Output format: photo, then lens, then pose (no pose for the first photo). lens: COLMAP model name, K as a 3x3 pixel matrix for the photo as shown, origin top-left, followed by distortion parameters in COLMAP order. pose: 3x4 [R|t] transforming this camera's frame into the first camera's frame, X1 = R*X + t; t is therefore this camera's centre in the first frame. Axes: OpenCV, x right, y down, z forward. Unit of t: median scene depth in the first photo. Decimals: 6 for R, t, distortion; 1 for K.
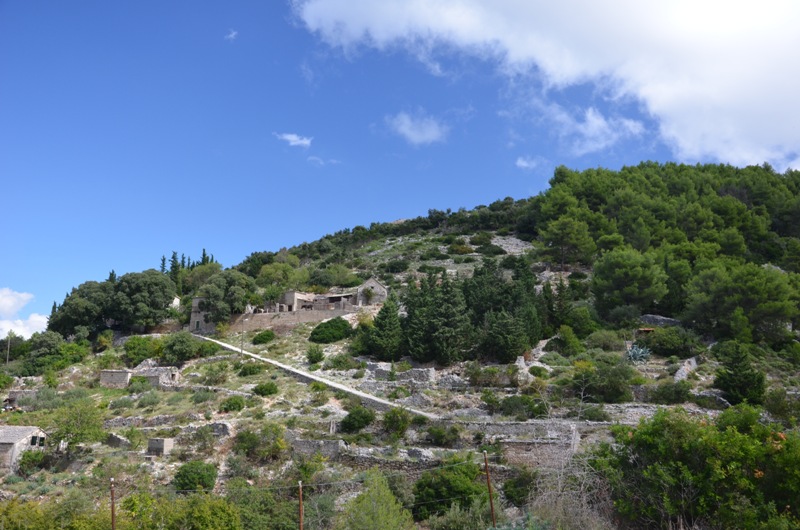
lens RADIAL K [[839.4, 0, 401.2], [0, 839.4, 266.5], [0, 0, 1]] dist [0.023991, 0.000000]
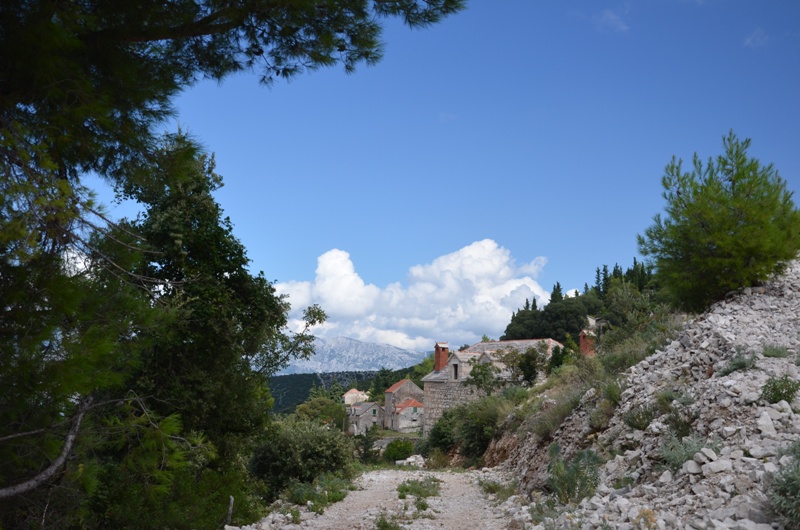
lens RADIAL K [[1100.5, 0, 400.1], [0, 1100.5, 264.8], [0, 0, 1]] dist [0.007622, 0.000000]
pose [[0.858797, -0.075218, -0.506764, 0.396113], [0.103620, 0.994222, 0.028030, -0.149157], [0.501728, -0.076582, 0.861629, -0.642437]]
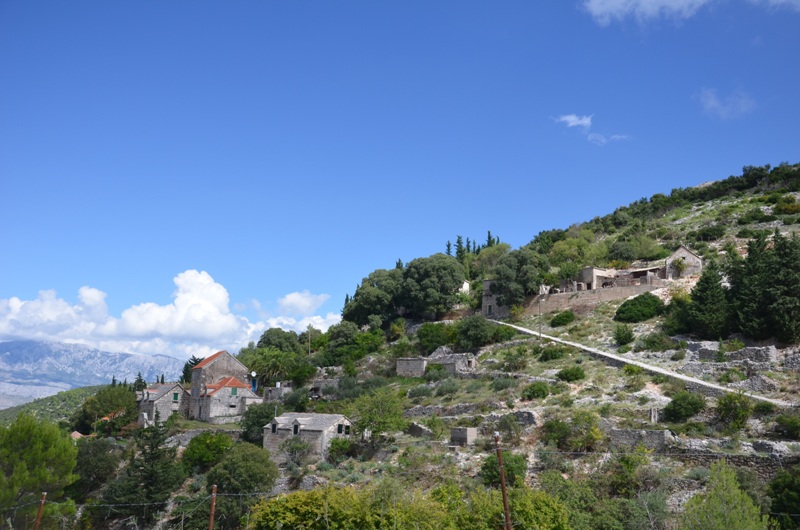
lens RADIAL K [[890.2, 0, 400.2], [0, 890.2, 265.3], [0, 0, 1]] dist [0.072654, 0.000000]
pose [[0.945672, -0.057927, -0.319921, -0.018838], [0.062719, 0.998020, 0.004689, 0.011773], [0.319016, -0.024499, 0.947433, 0.031419]]
